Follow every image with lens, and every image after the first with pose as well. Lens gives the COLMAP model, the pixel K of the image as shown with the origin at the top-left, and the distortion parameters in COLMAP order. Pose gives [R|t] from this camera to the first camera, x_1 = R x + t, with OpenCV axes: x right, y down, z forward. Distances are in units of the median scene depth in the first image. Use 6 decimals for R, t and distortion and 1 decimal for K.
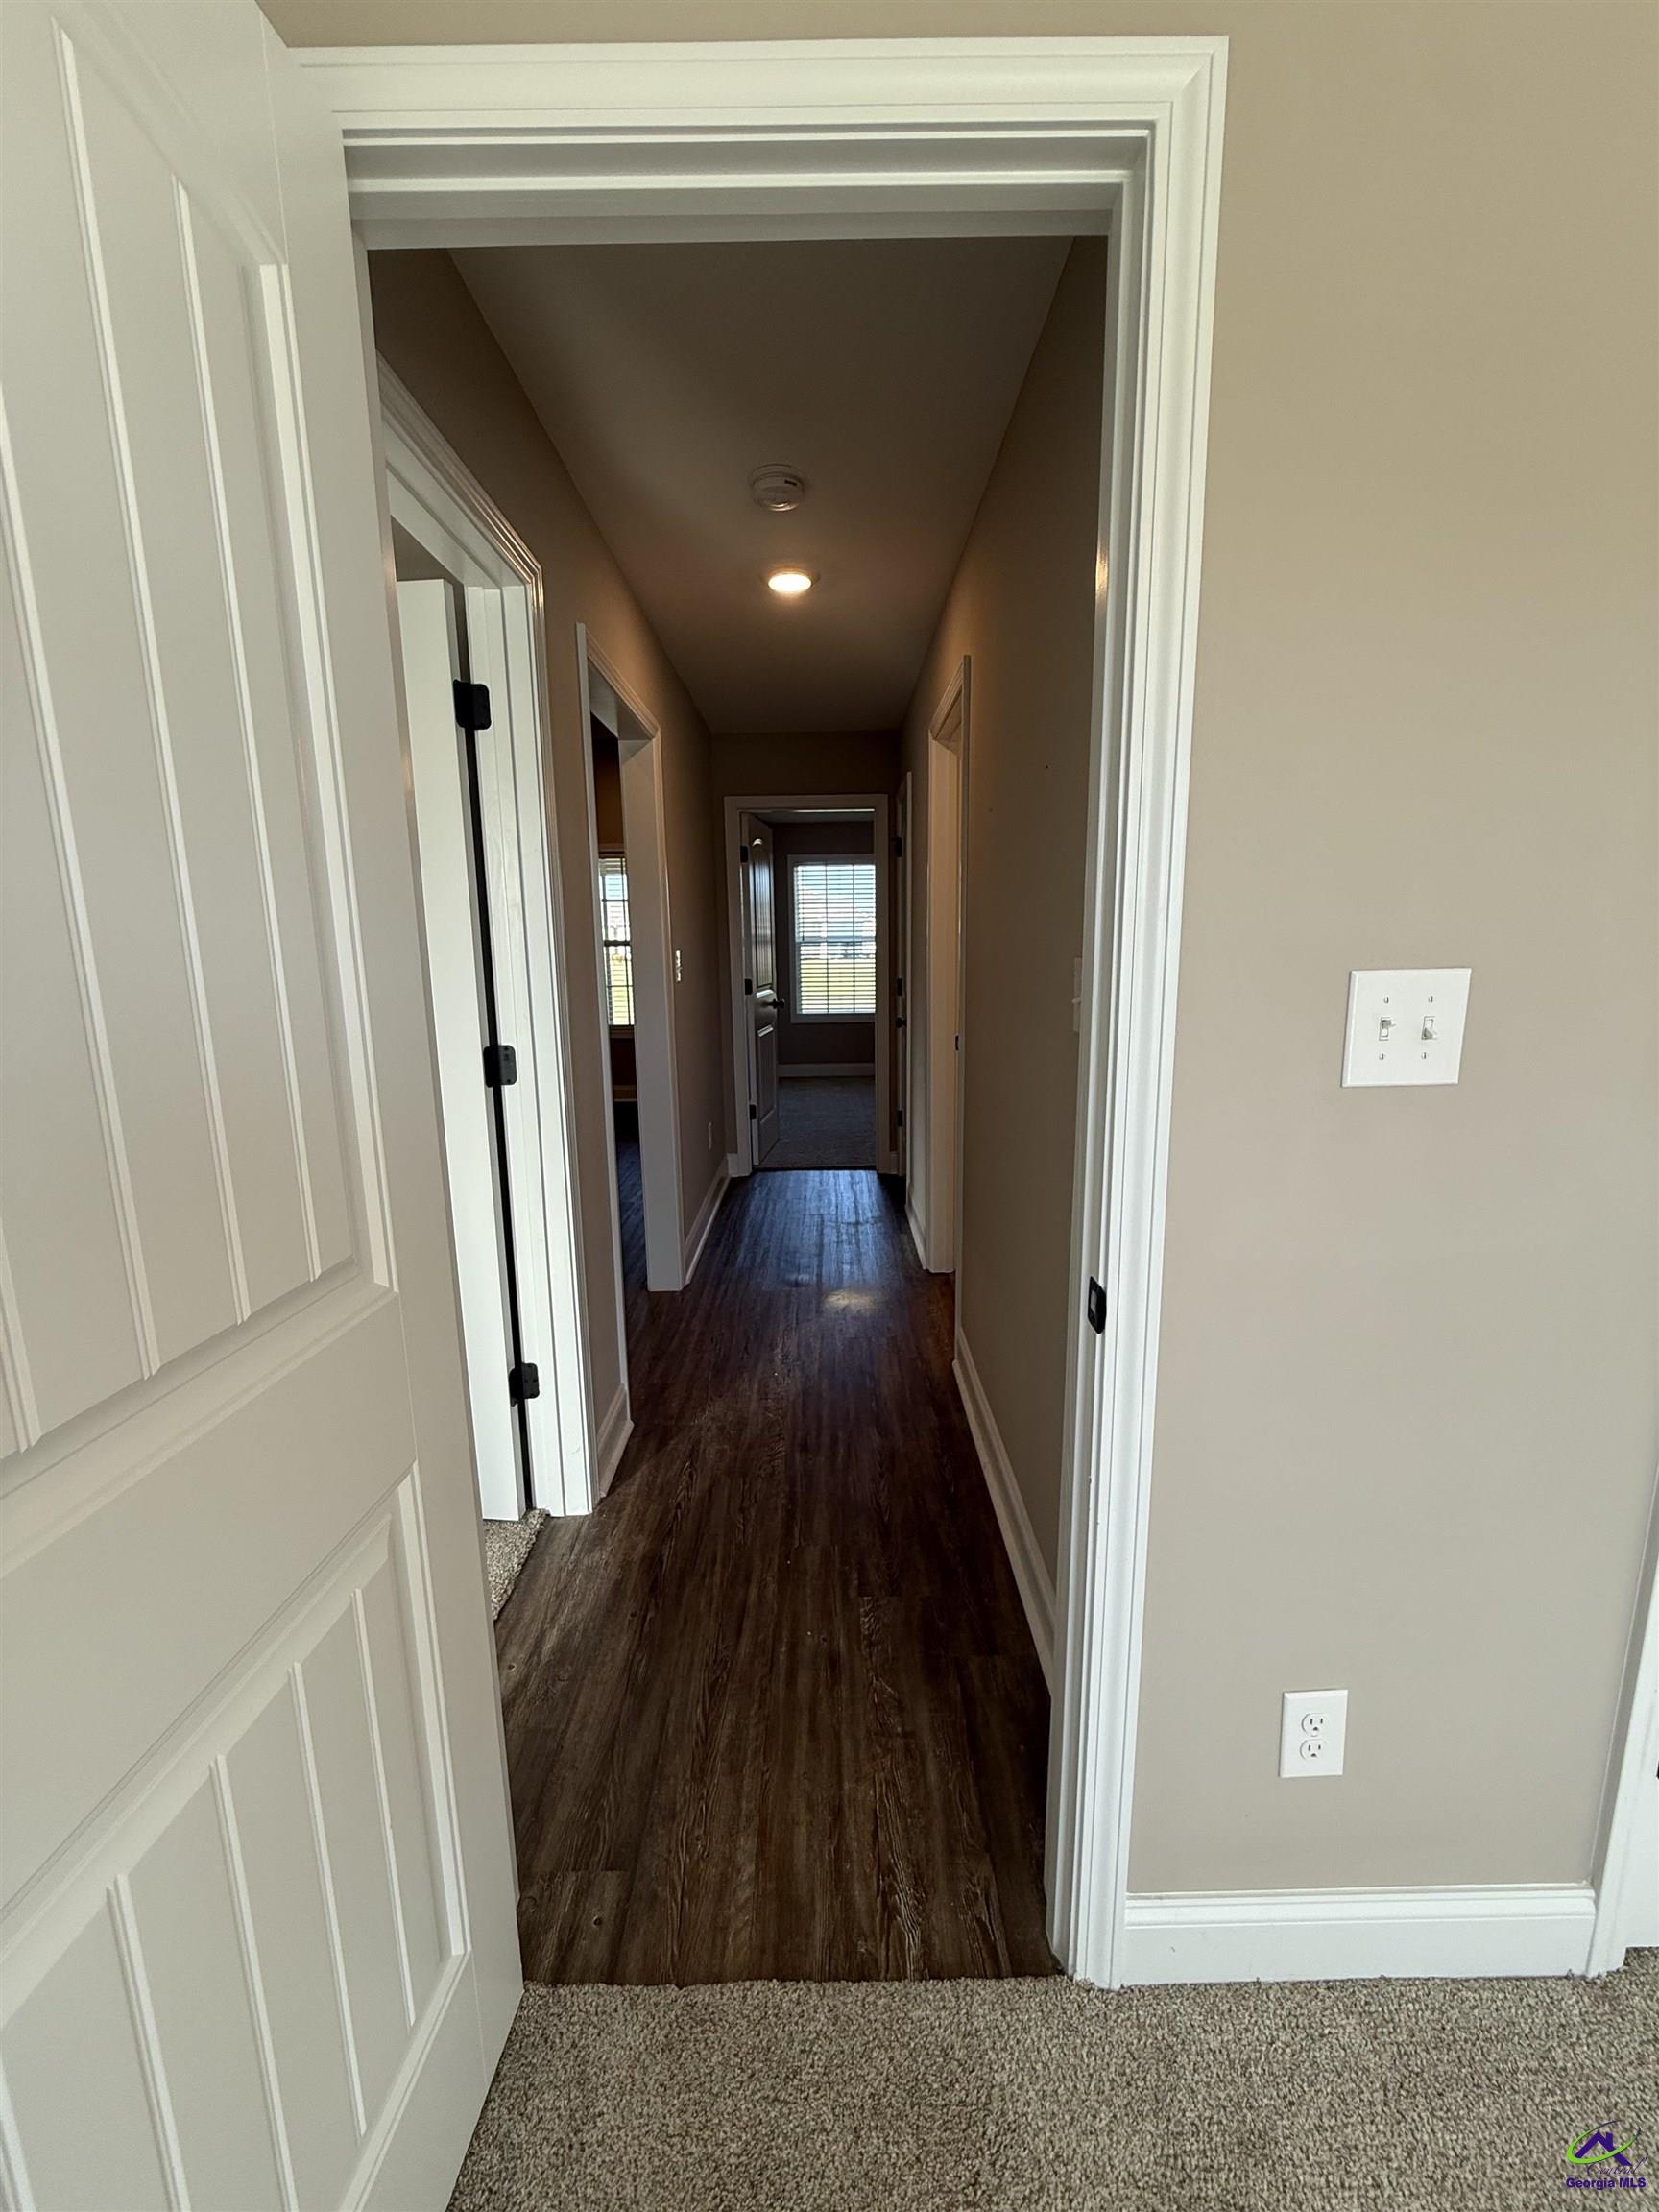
lens RADIAL K [[878.0, 0, 829.0], [0, 878.0, 1095.7], [0, 0, 1]] dist [-0.000517, -0.000246]
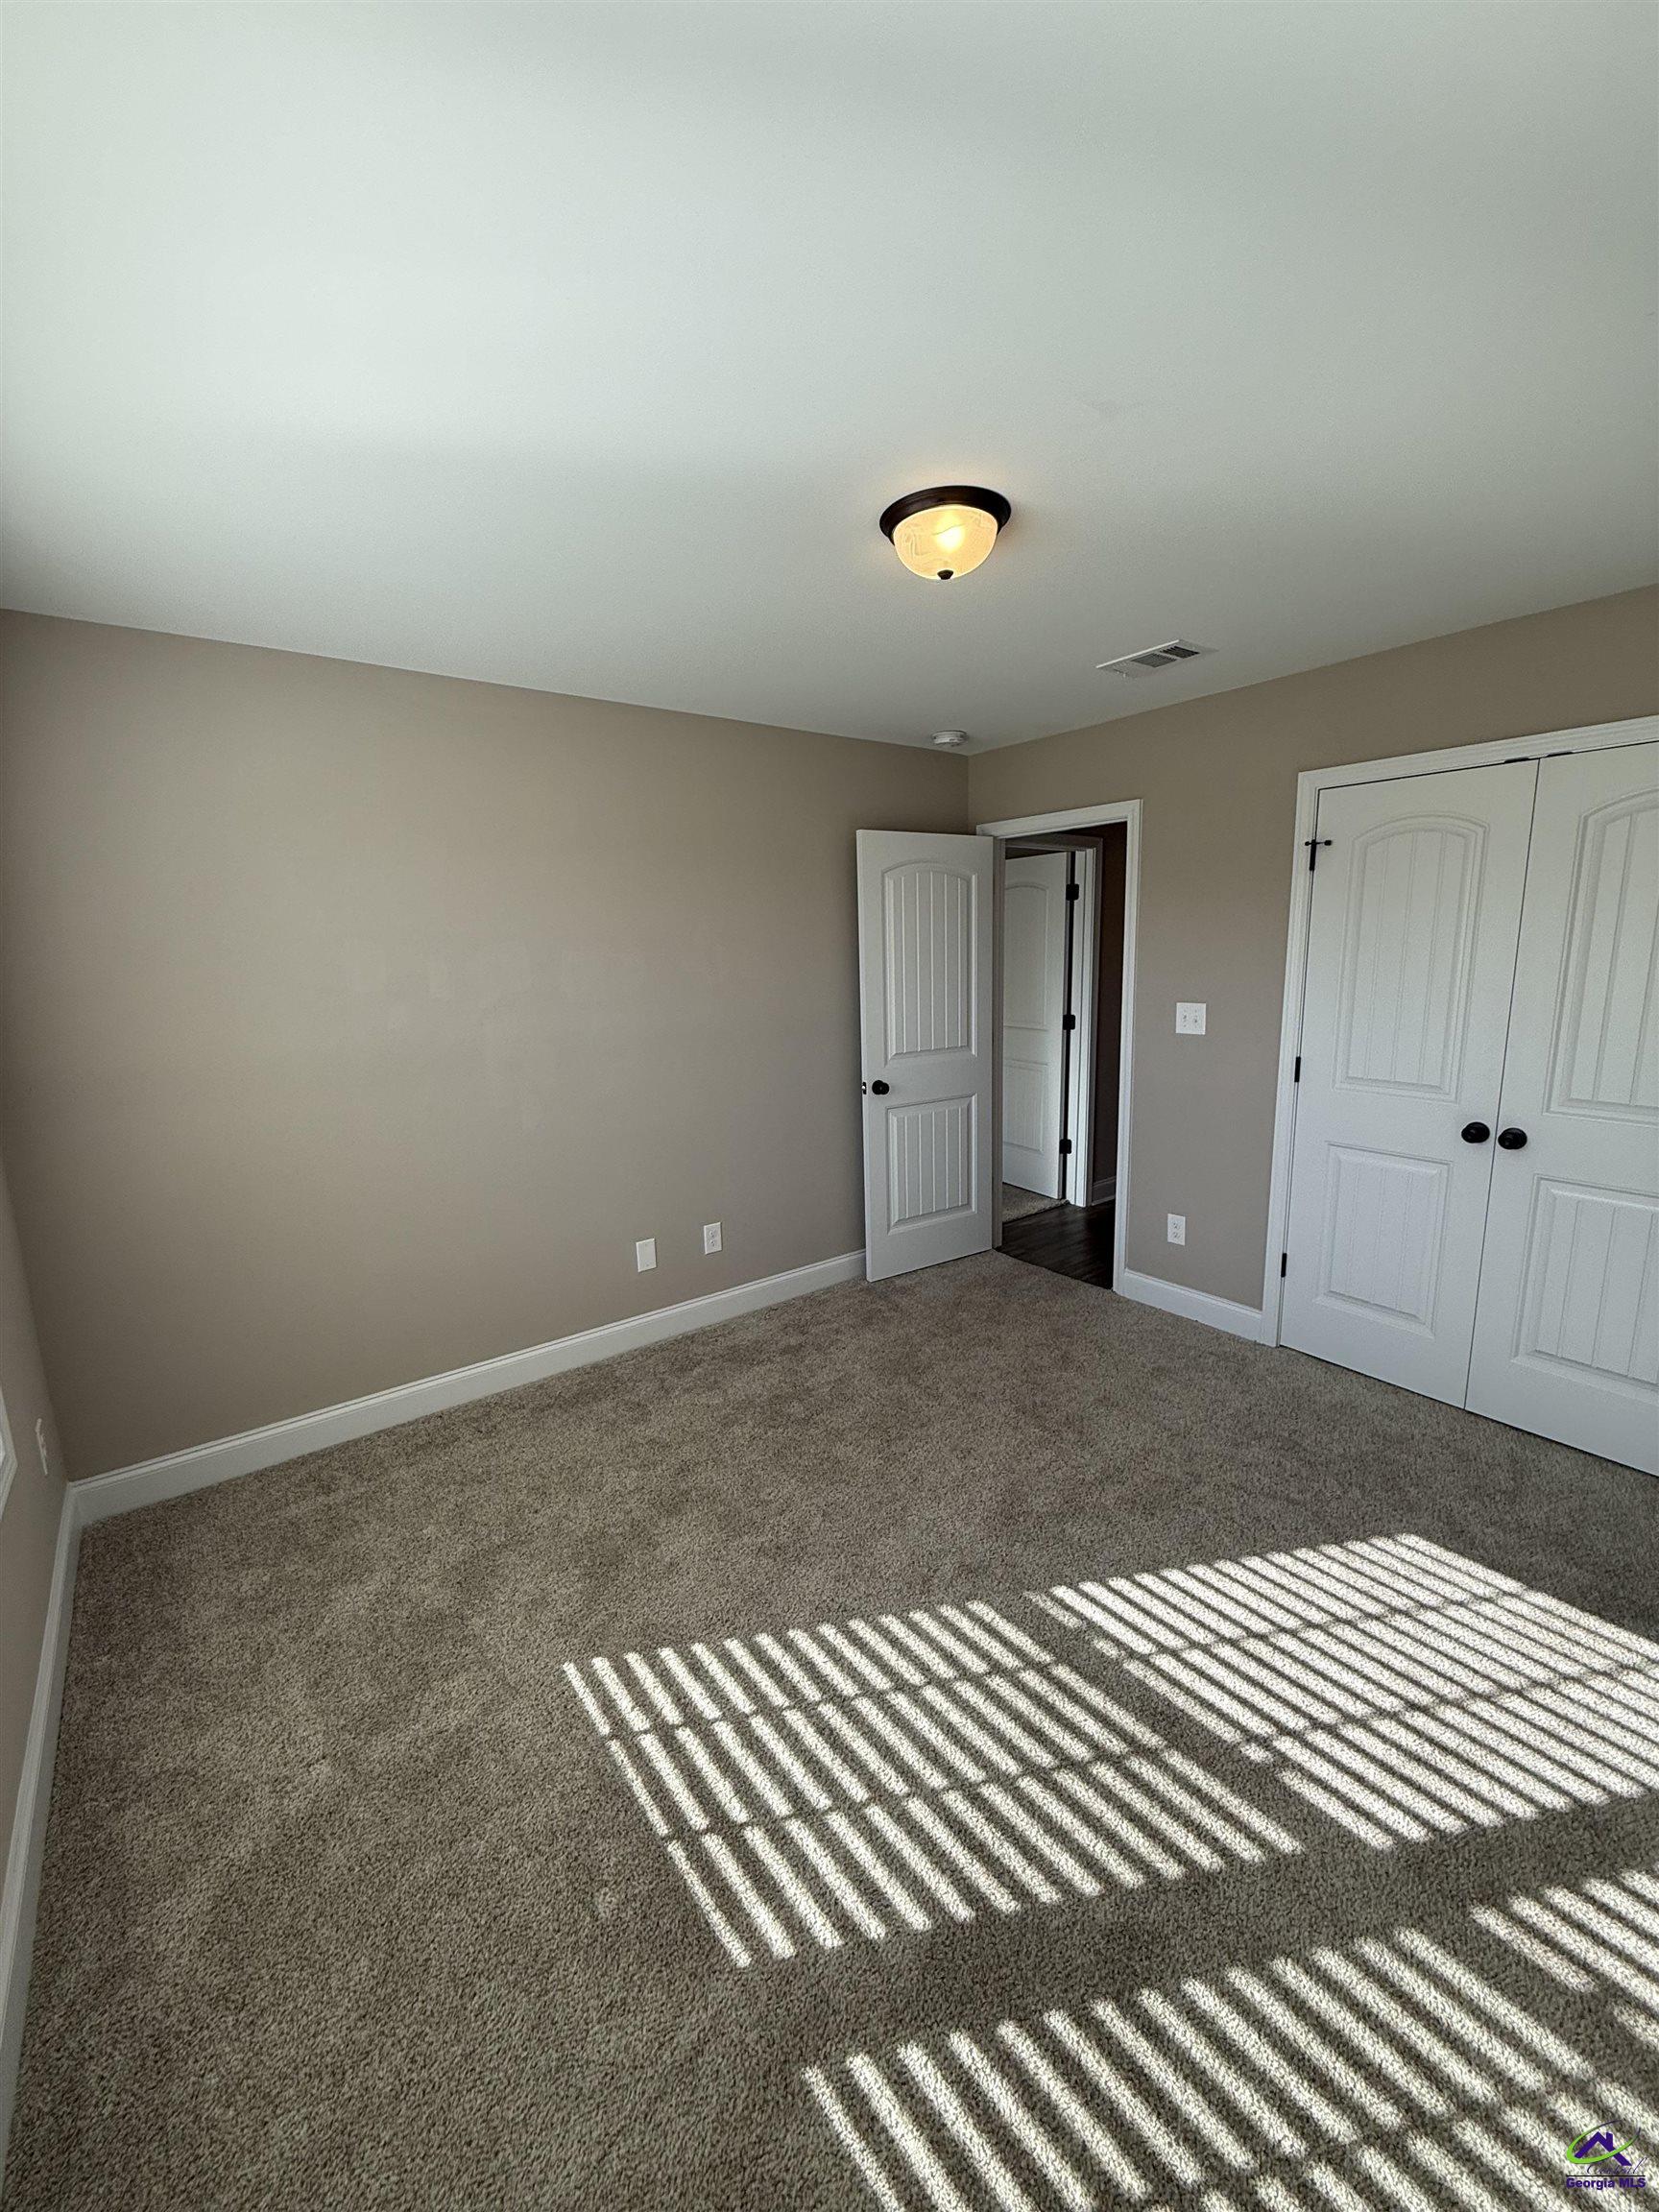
lens RADIAL K [[878.0, 0, 829.0], [0, 878.0, 1095.7], [0, 0, 1]] dist [-0.000517, -0.000246]
pose [[0.600887, 0.134033, -0.788016, 2.698633], [-0.125661, 0.989423, 0.072470, 0.167912], [0.789395, 0.055477, 0.611374, -2.462453]]
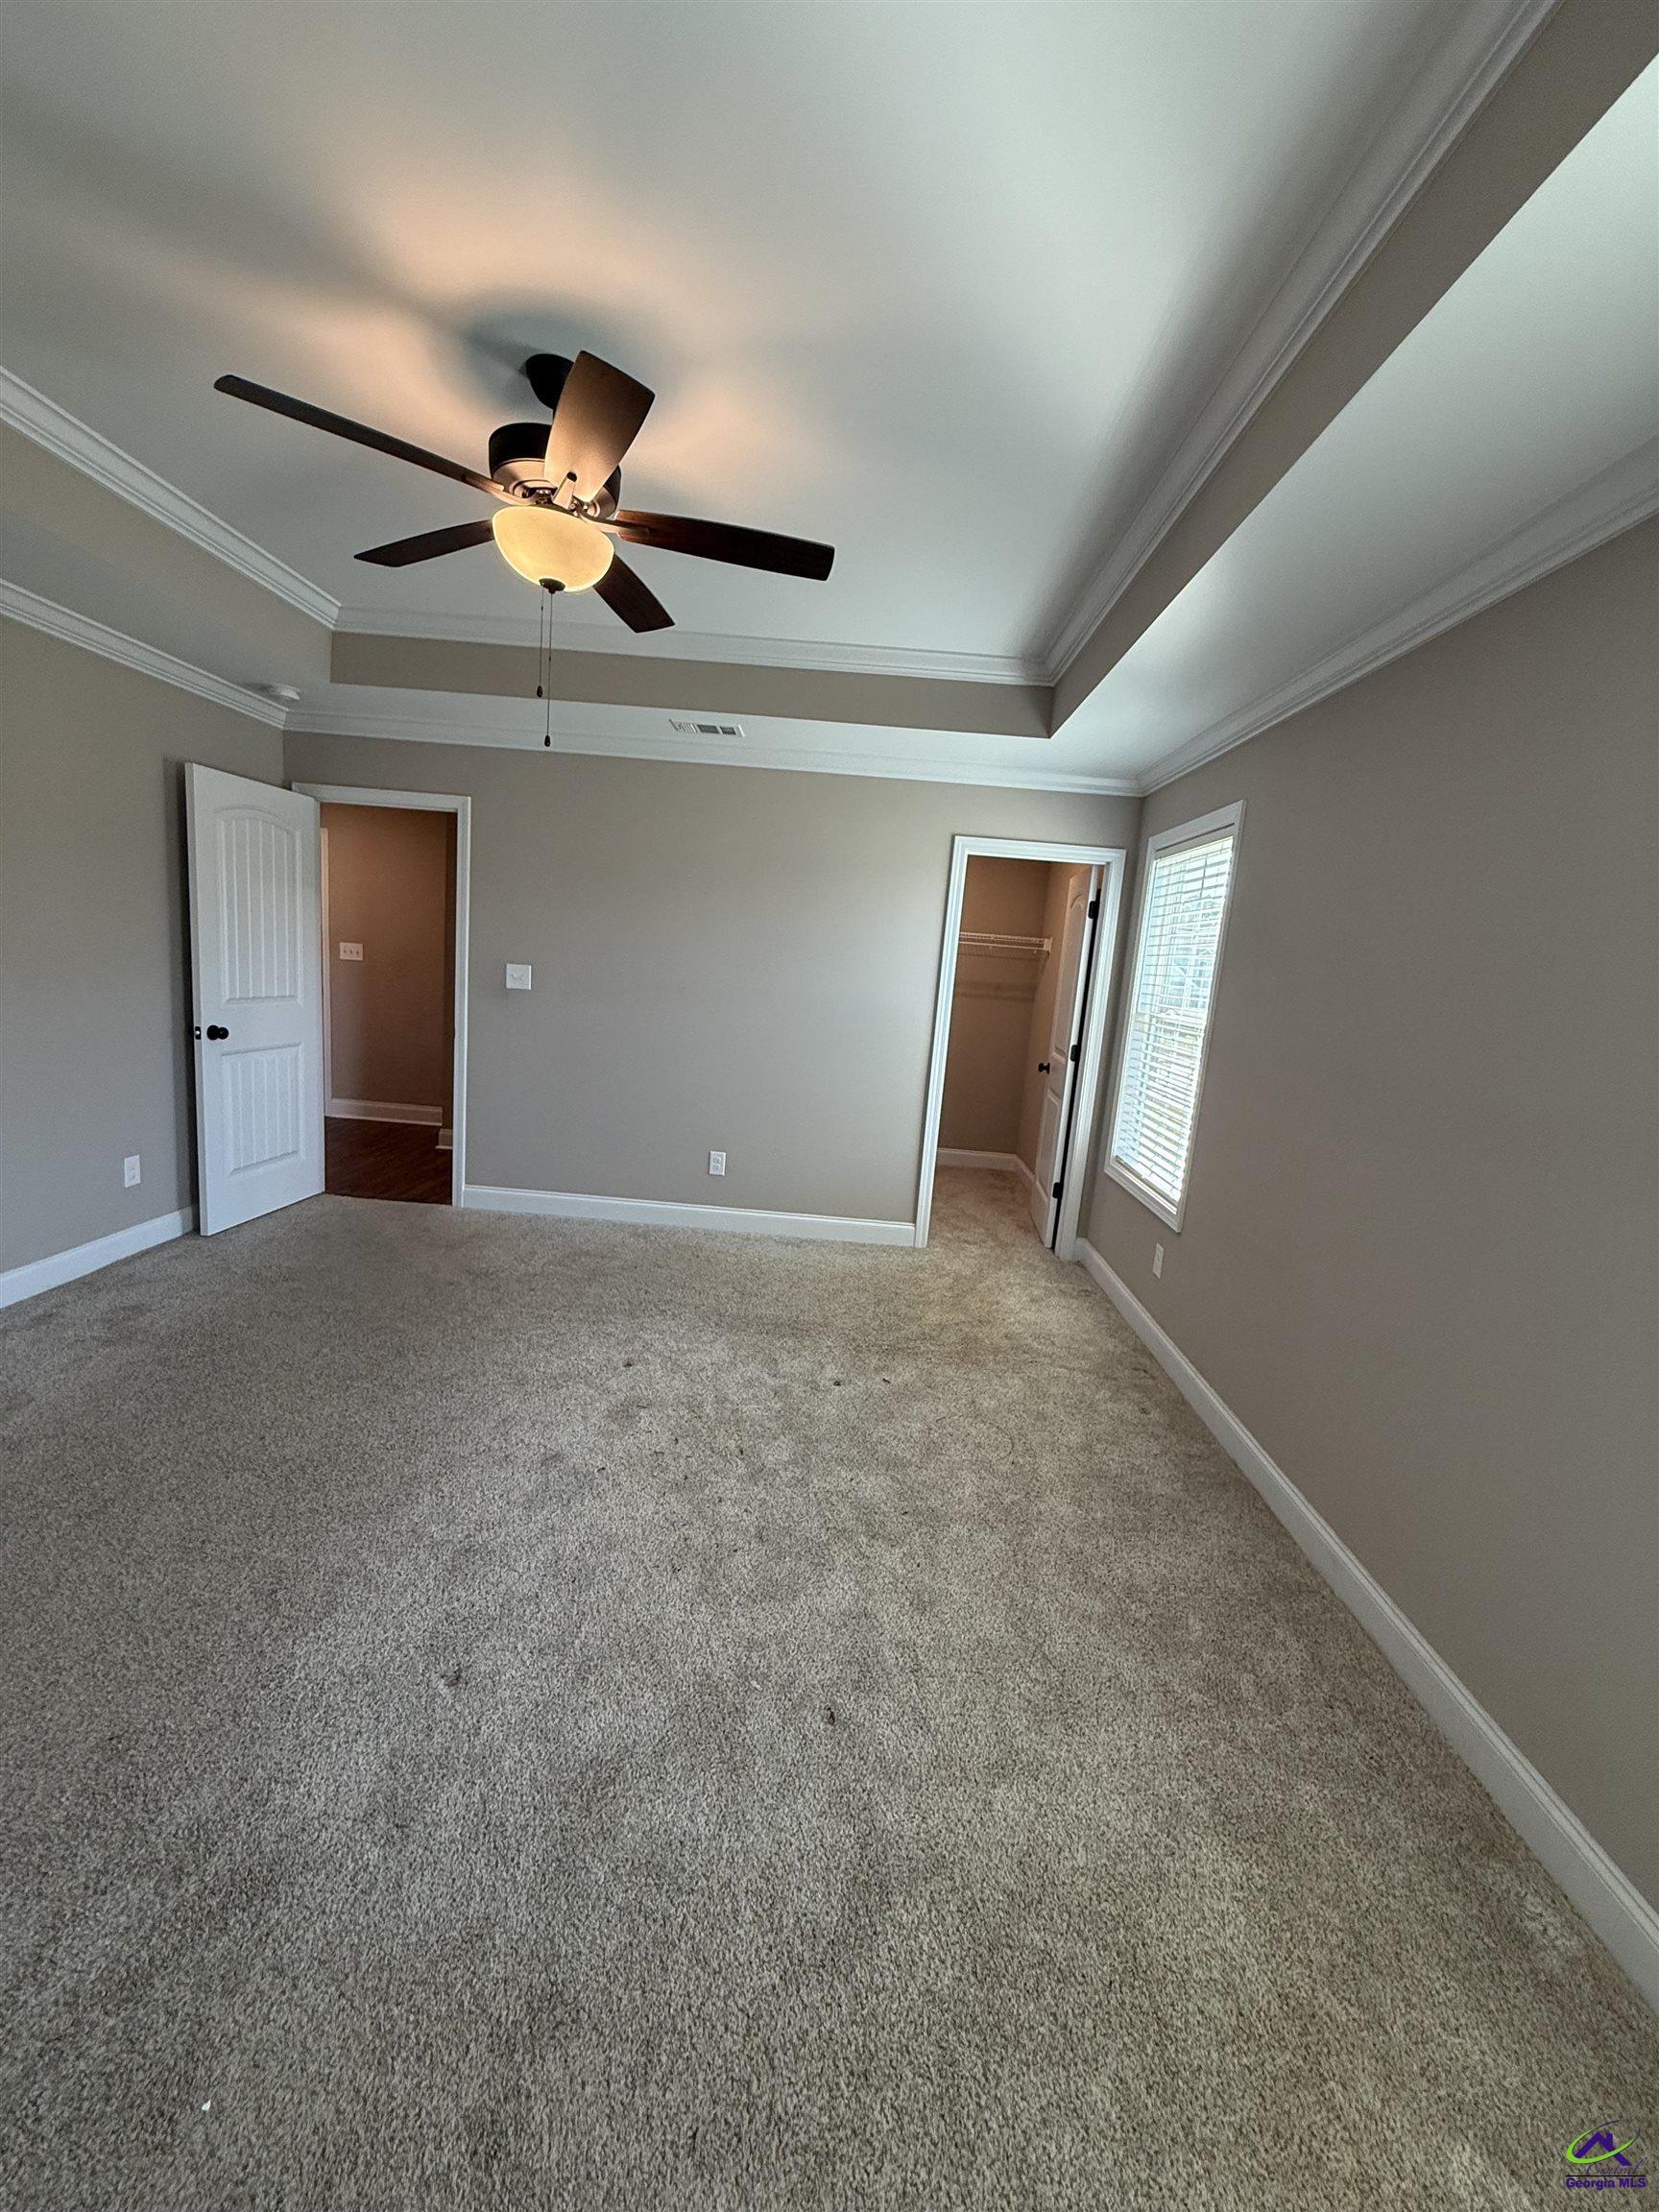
lens RADIAL K [[878.0, 0, 829.0], [0, 878.0, 1095.7], [0, 0, 1]] dist [-0.000517, -0.000246]
pose [[0.995069, 0.098750, -0.009279, 2.446102], [-0.098916, 0.994902, -0.019613, 0.490892], [0.007295, 0.020434, 0.999765, -3.766964]]
